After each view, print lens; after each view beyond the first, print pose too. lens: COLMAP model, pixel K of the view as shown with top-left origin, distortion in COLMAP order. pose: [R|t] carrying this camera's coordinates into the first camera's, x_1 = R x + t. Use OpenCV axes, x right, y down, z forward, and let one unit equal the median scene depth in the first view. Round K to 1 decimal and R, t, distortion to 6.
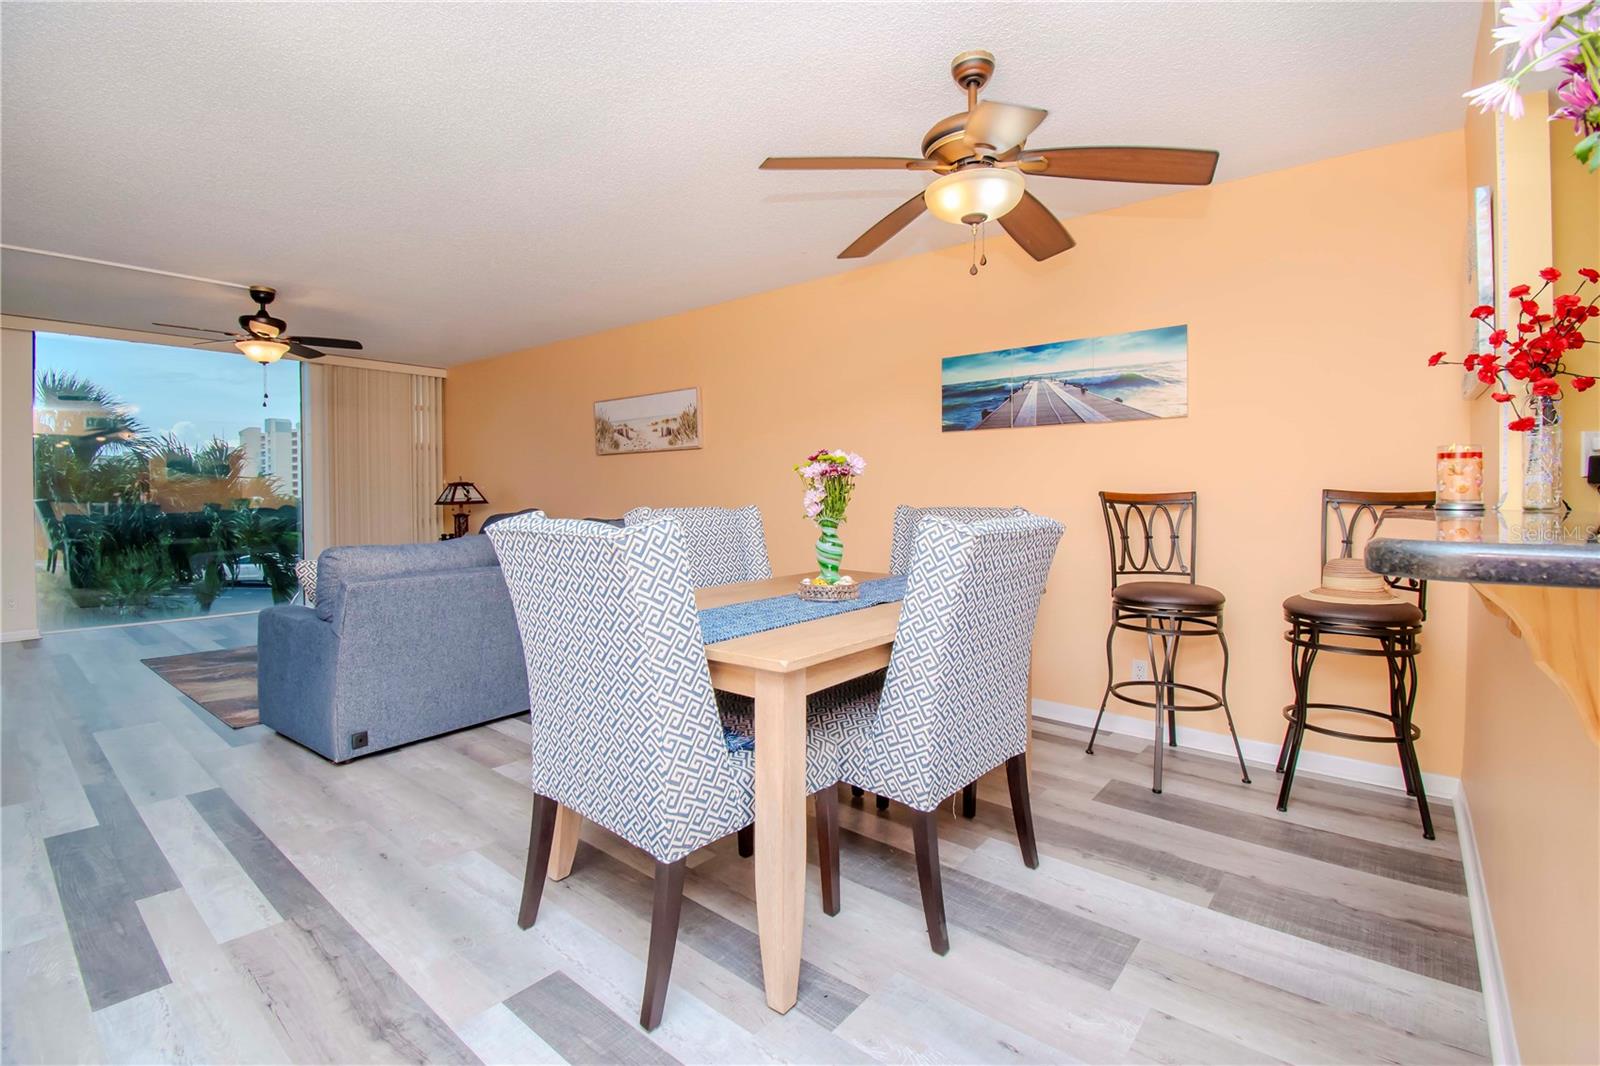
lens RADIAL K [[723.1, 0, 816.8], [0, 723.1, 511.2], [0, 0, 1]] dist [0.011454, -0.017972]
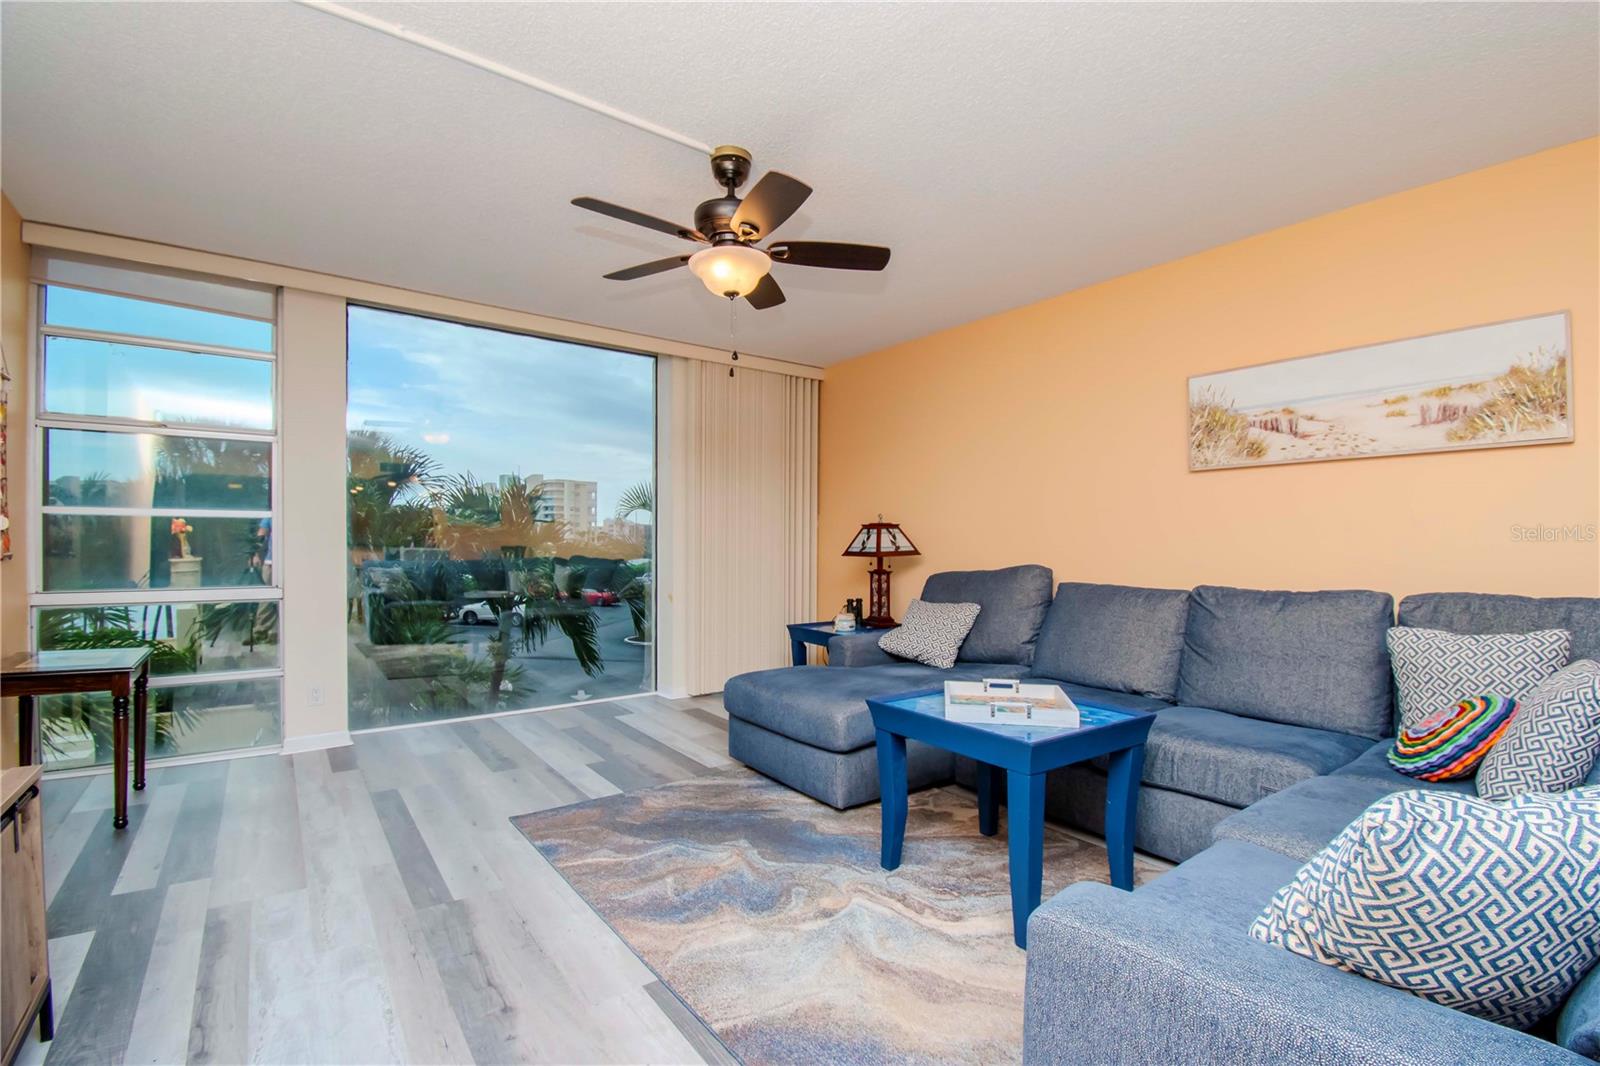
lens RADIAL K [[723.1, 0, 810.4], [0, 723.1, 553.1], [0, 0, 1]] dist [0.011454, -0.017972]
pose [[0.971242, 0.008526, -0.237943, -1.015902], [-0.010647, 0.999914, -0.007628, -0.016367], [0.237857, 0.009942, 0.971249, 0.869559]]
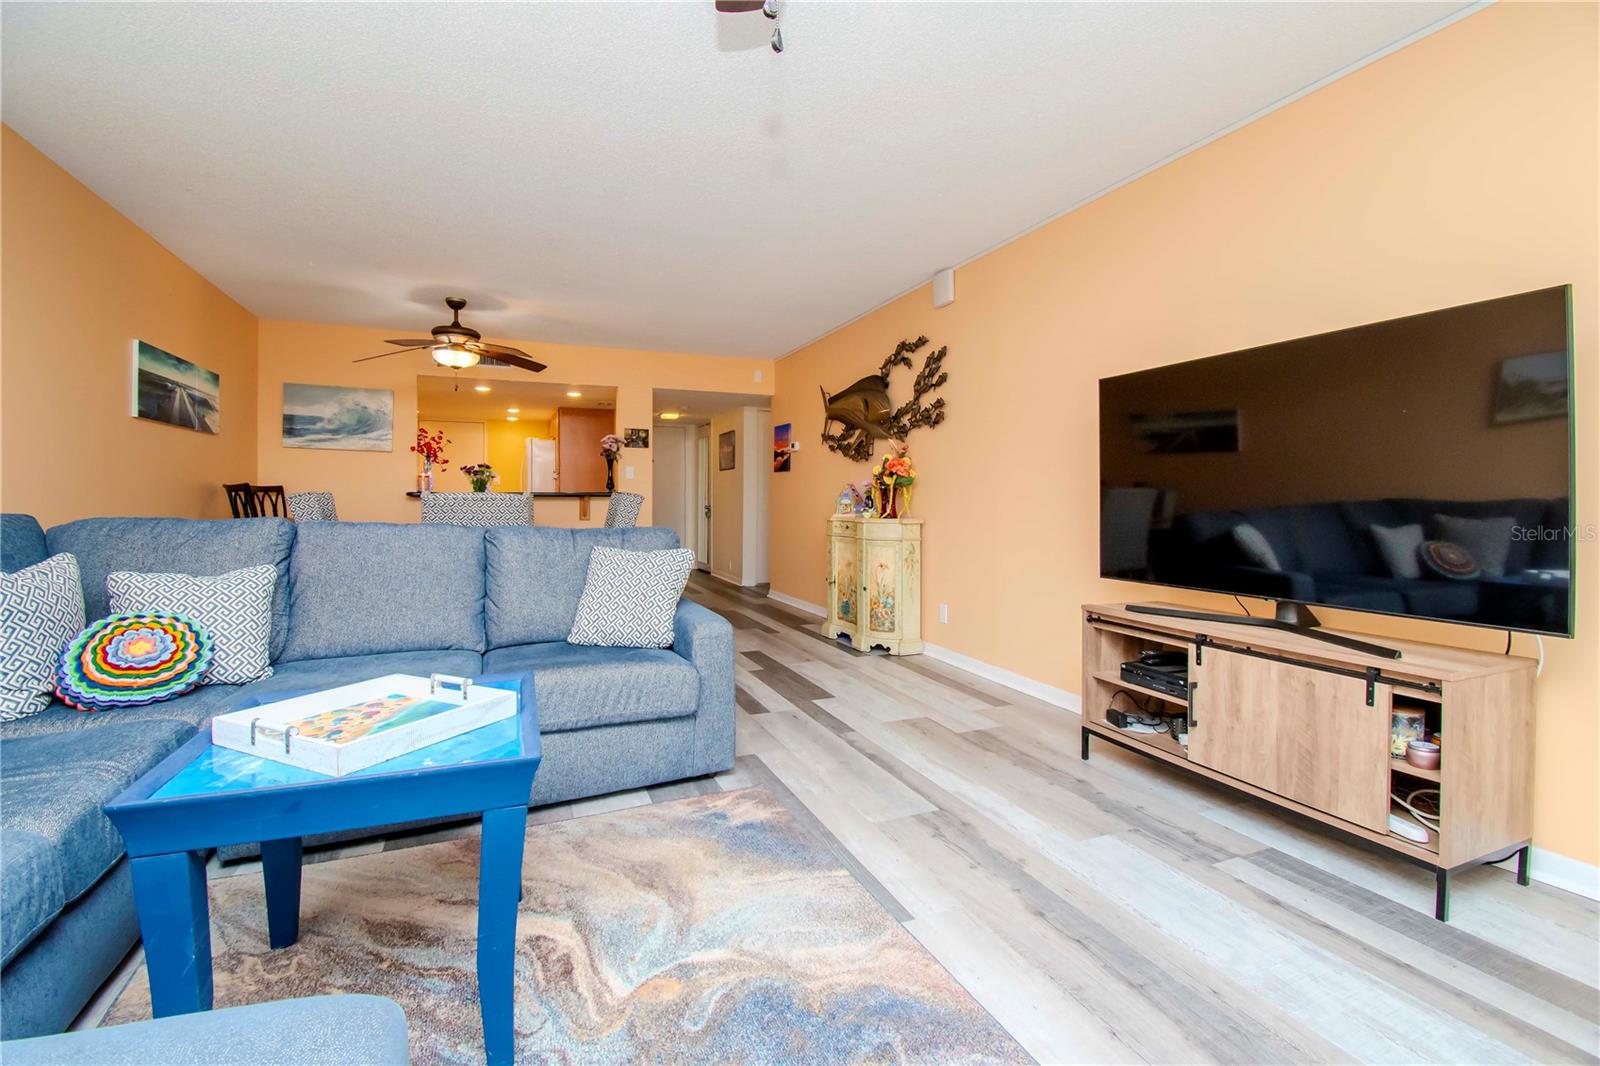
lens RADIAL K [[723.1, 0, 812.9], [0, 723.1, 501.2], [0, 0, 1]] dist [0.011454, -0.017972]
pose [[-0.887009, -0.002074, 0.461748, -1.548480], [0.011974, 0.999550, 0.027491, -0.020766], [-0.461598, 0.029913, -0.886585, 2.114040]]
